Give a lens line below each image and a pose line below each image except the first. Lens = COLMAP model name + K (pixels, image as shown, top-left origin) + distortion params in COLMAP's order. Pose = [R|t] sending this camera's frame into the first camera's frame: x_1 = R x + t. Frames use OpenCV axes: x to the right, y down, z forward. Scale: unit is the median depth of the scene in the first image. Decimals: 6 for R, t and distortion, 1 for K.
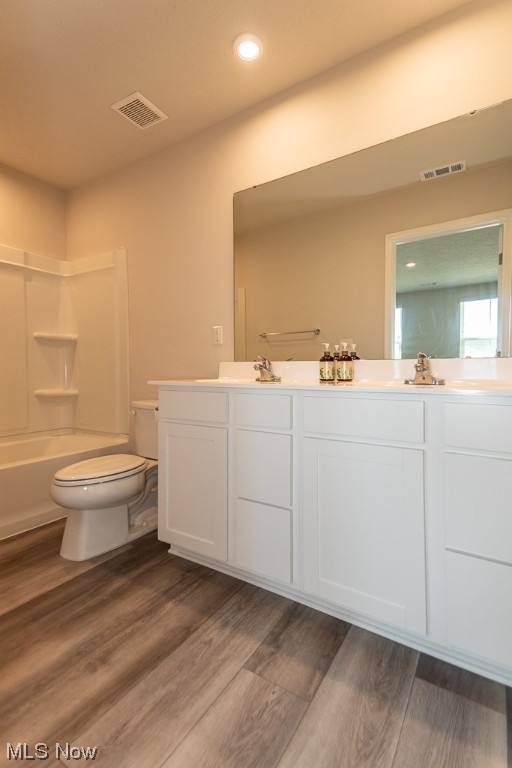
lens RADIAL K [[349.8, 0, 274.6], [0, 349.8, 384.9], [0, 0, 1]] dist [0.044918, -0.000794]
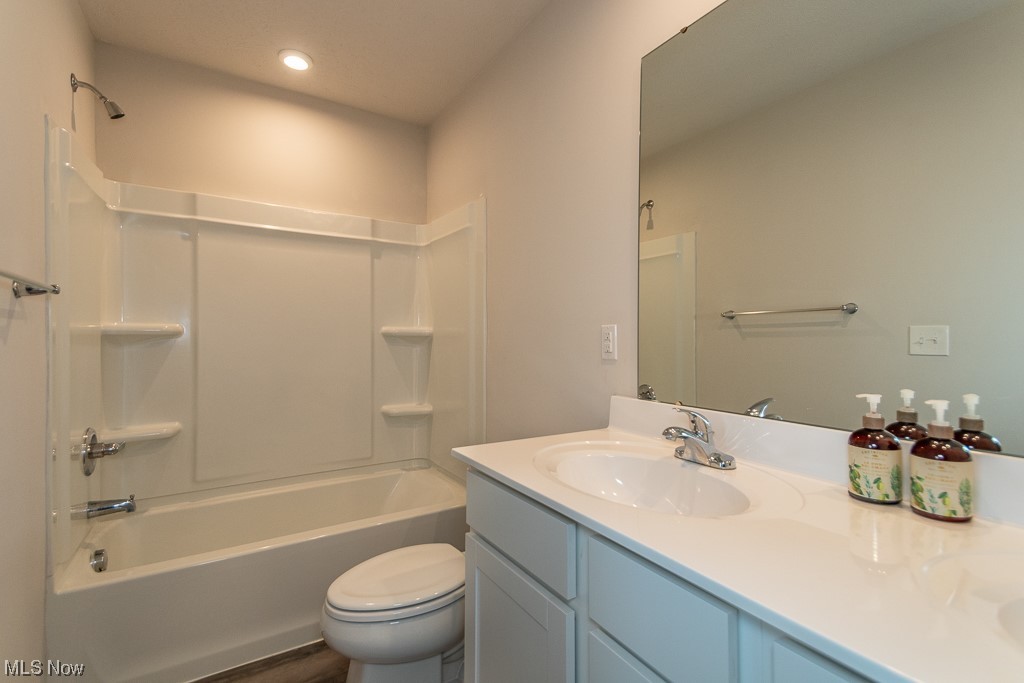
lens RADIAL K [[466.1, 0, 539.2], [0, 466.1, 338.2], [0, 0, 1]] dist [0.032143, -0.000655]
pose [[0.890854, 0.008016, -0.454219, 0.047123], [-0.019439, 0.999601, -0.020485, -0.111443], [0.453874, 0.027078, 0.890654, 0.297067]]
